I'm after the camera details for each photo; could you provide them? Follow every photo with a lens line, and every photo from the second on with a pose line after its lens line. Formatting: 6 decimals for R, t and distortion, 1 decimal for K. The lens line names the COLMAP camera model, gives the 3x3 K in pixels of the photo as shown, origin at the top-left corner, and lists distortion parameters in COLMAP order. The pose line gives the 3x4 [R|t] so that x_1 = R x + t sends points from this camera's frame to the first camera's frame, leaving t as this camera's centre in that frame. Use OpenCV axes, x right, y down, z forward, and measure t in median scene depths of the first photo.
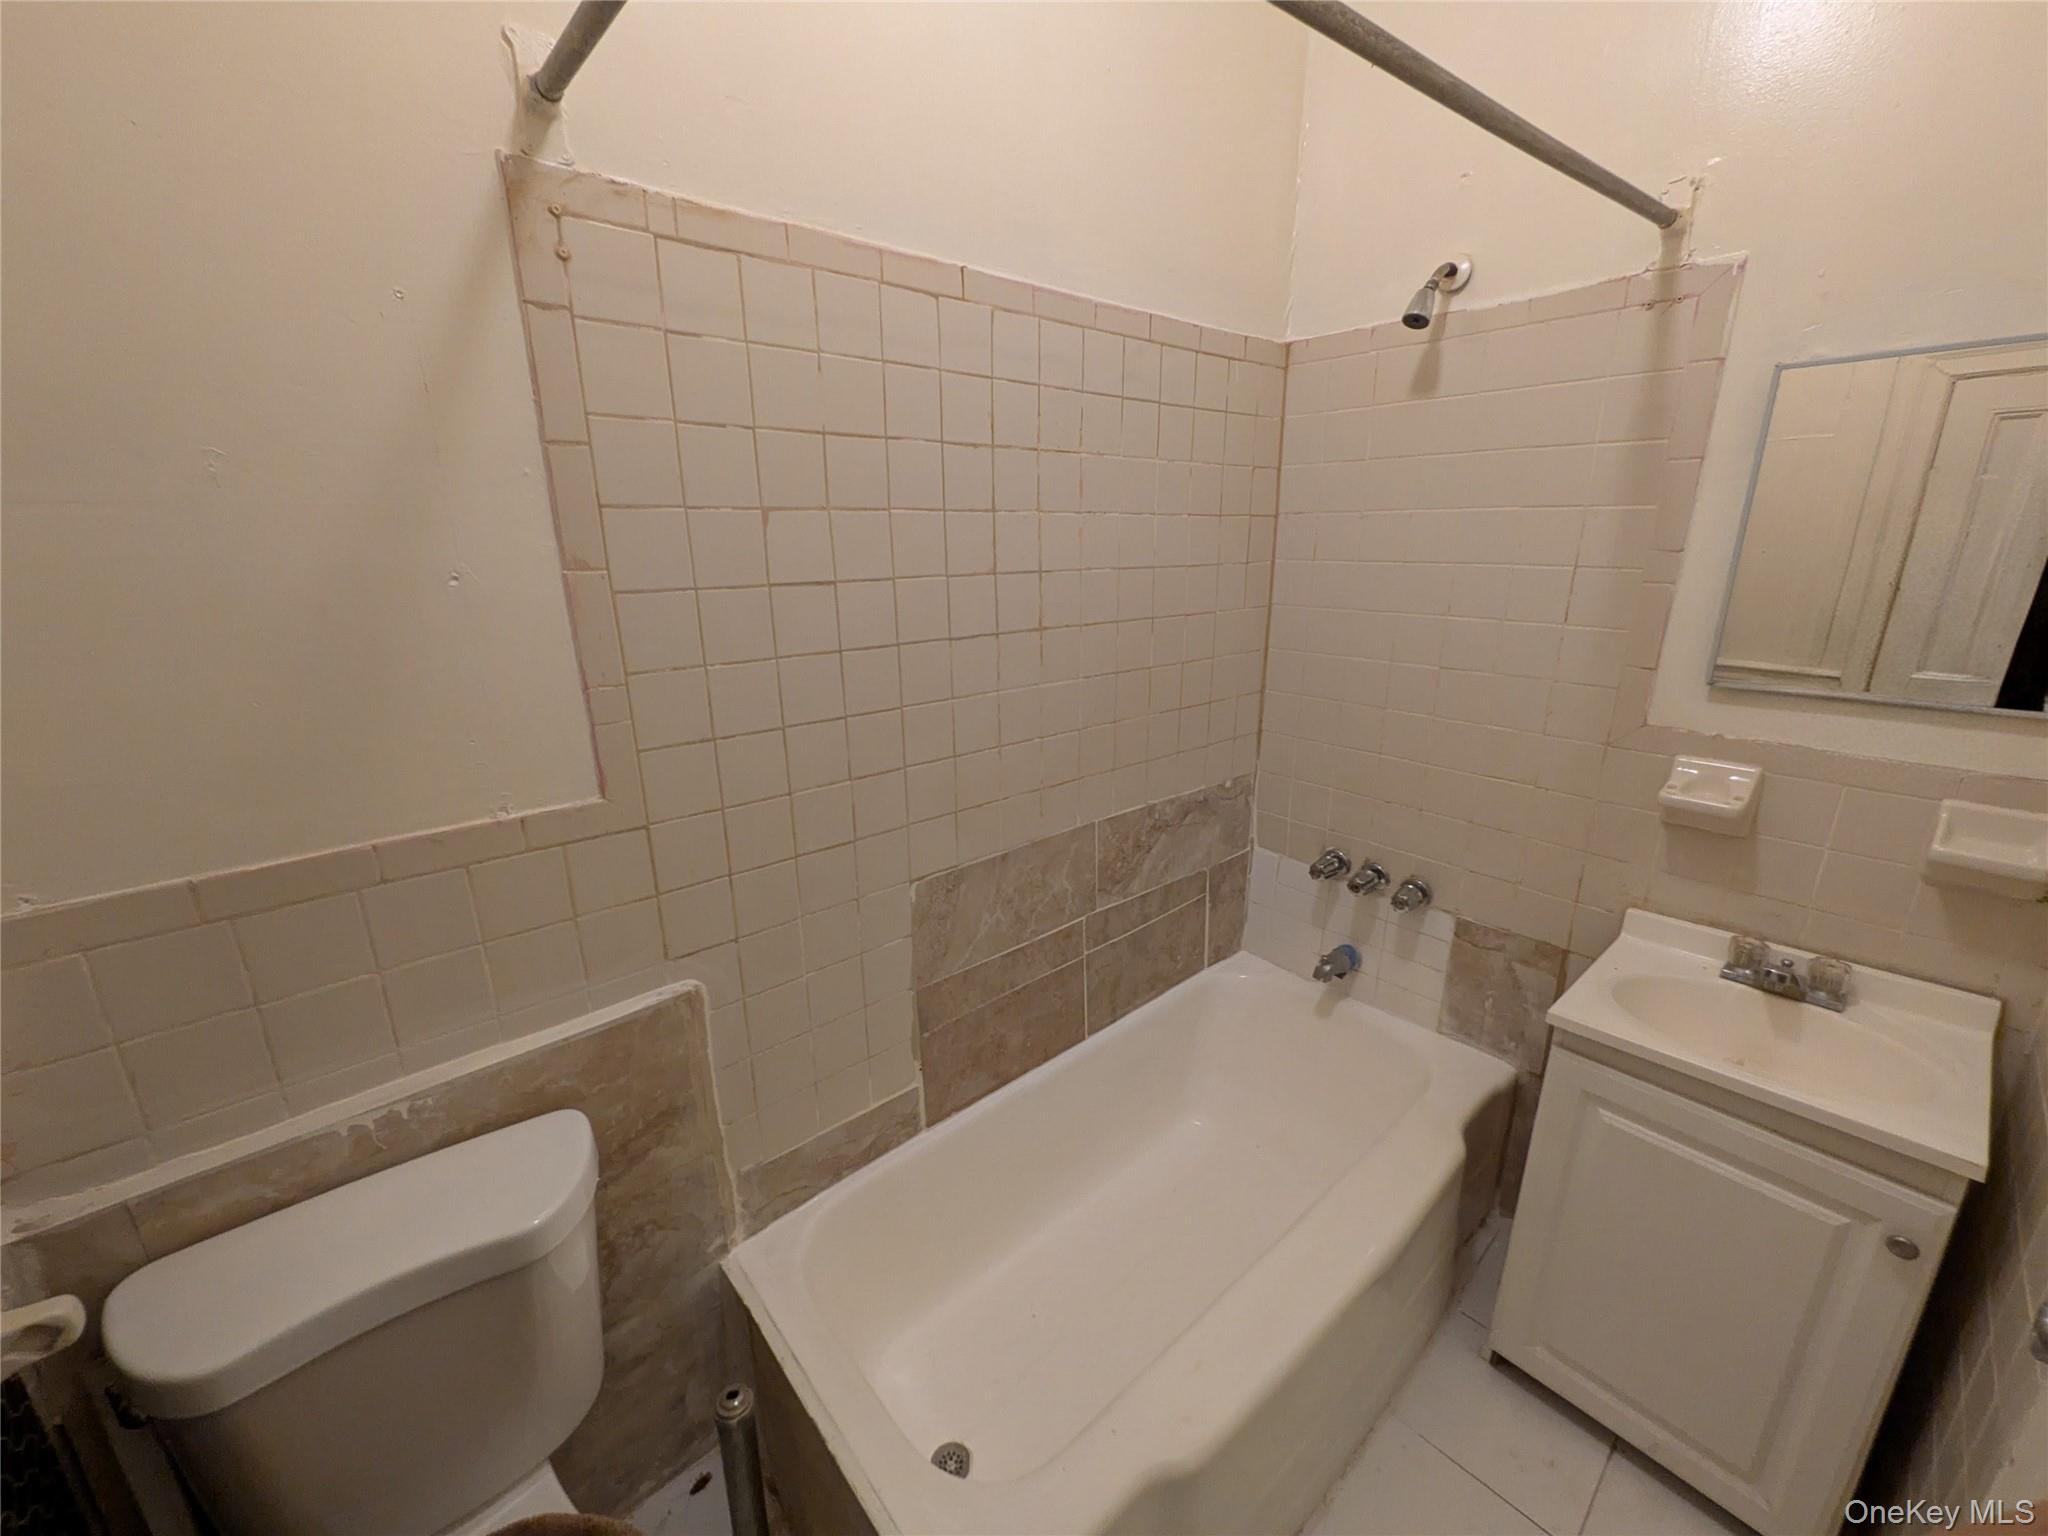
lens RADIAL K [[821.2, 0, 1024.0], [0, 821.2, 768.0], [0, 0, 1]] dist [0.012412, -0.014967]
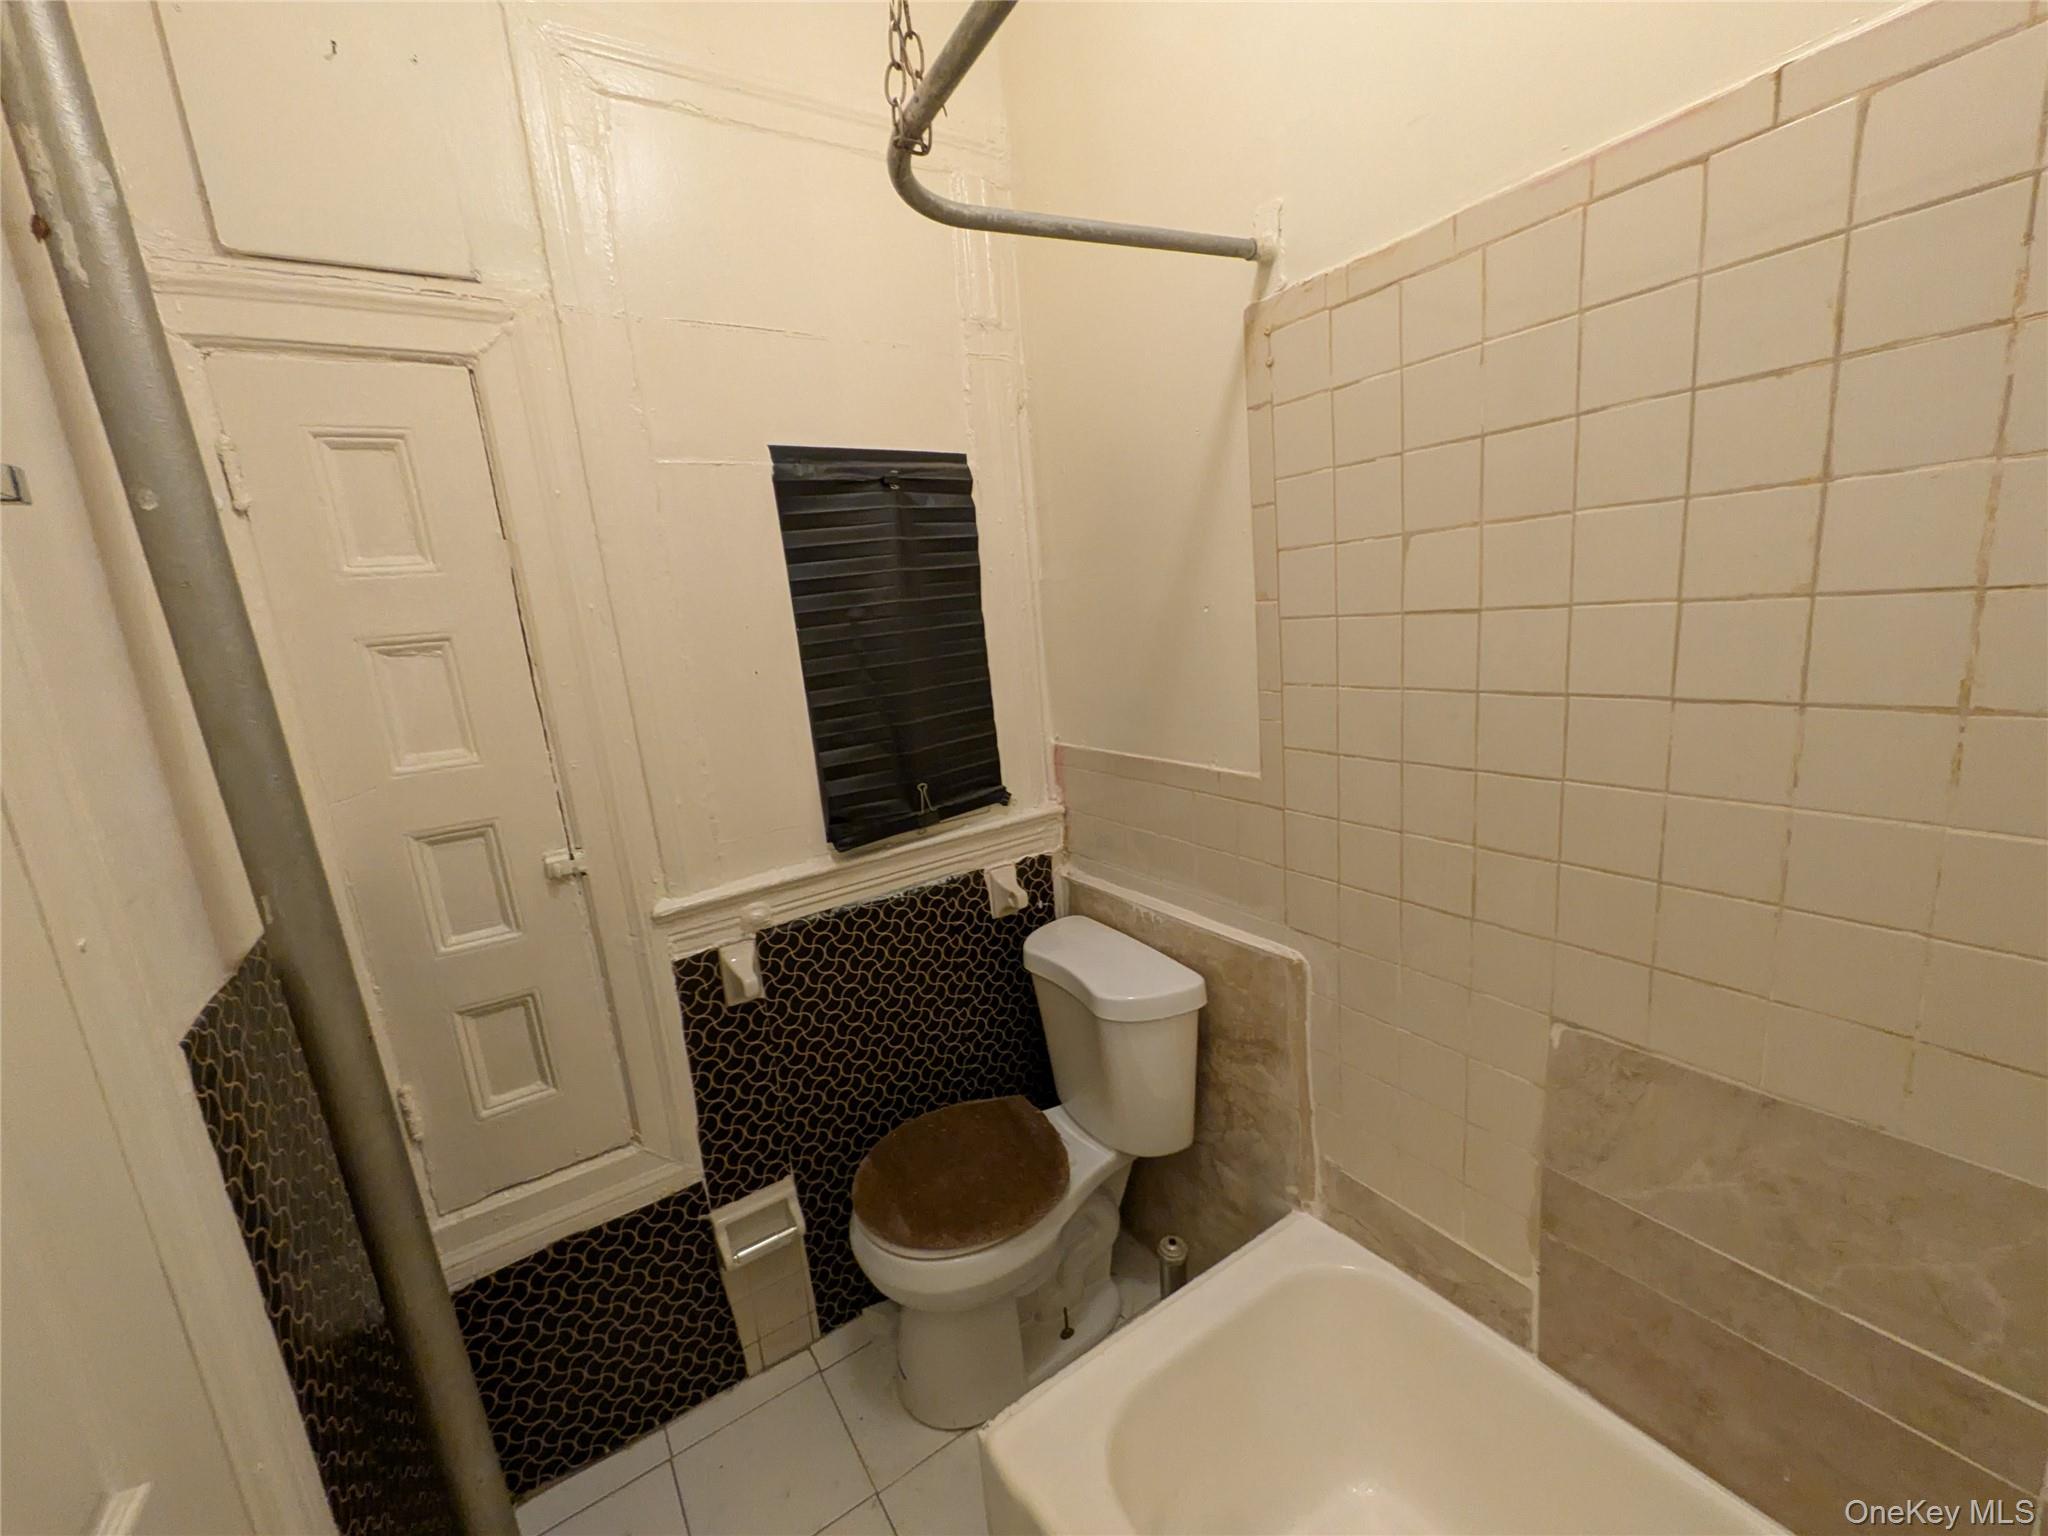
lens RADIAL K [[811.2, 0, 1024.0], [0, 811.2, 768.0], [0, 0, 1]] dist [0.000815, 0.000030]
pose [[-0.139677, 0.216638, -0.966208, 0.691691], [-0.187379, 0.952361, 0.240621, -0.190422], [0.972306, 0.214656, -0.092429, 0.680104]]
